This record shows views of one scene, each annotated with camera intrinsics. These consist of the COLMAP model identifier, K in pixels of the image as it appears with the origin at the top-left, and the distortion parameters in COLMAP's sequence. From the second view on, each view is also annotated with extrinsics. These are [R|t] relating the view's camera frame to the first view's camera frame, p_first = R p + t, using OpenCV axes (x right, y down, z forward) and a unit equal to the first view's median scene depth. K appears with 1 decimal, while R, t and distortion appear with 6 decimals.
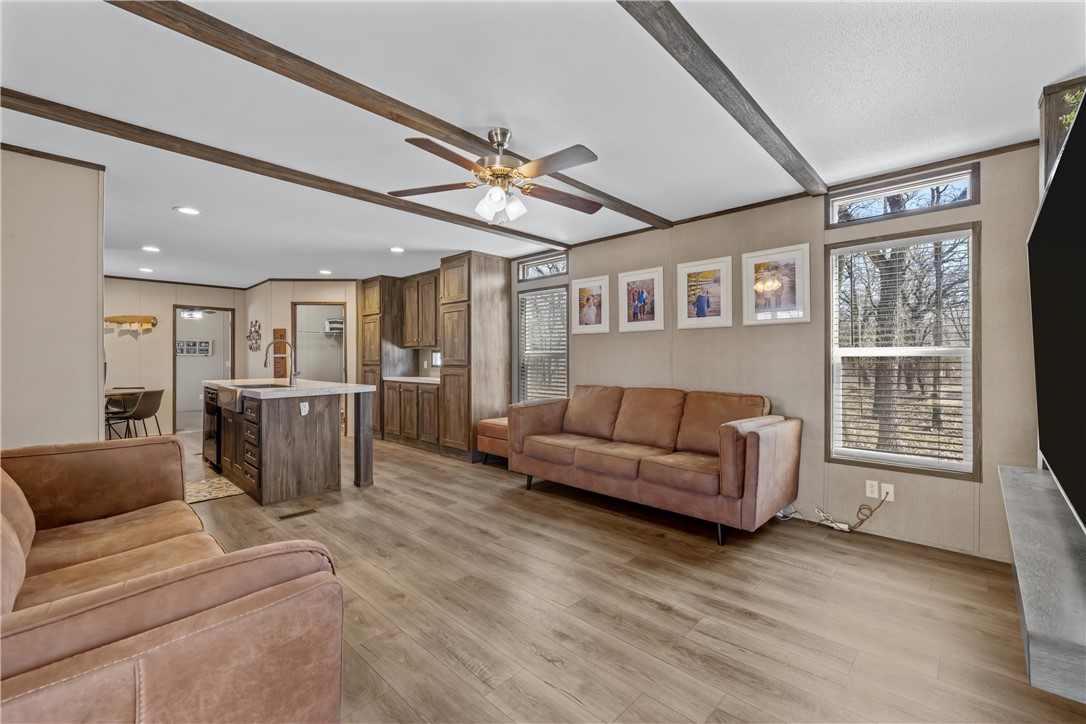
lens RADIAL K [[460.2, 0, 543.2], [0, 460.2, 359.7], [0, 0, 1]] dist [0.000024, 0.000005]
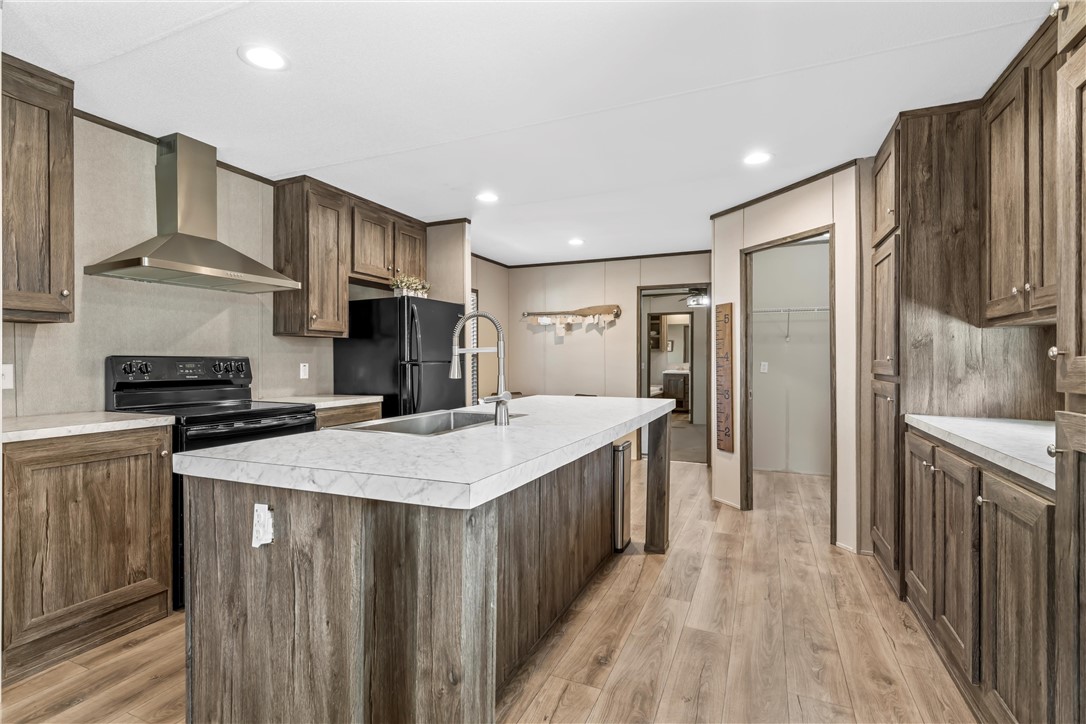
lens RADIAL K [[504.2, 0, 545.3], [0, 504.2, 359.8], [0, 0, 1]] dist [0.001448, -0.000077]
pose [[0.333033, 0.001428, -0.942914, -0.086444], [-0.001741, 0.999998, 0.000900, -0.001504], [0.942913, 0.001342, 0.333035, 0.625774]]
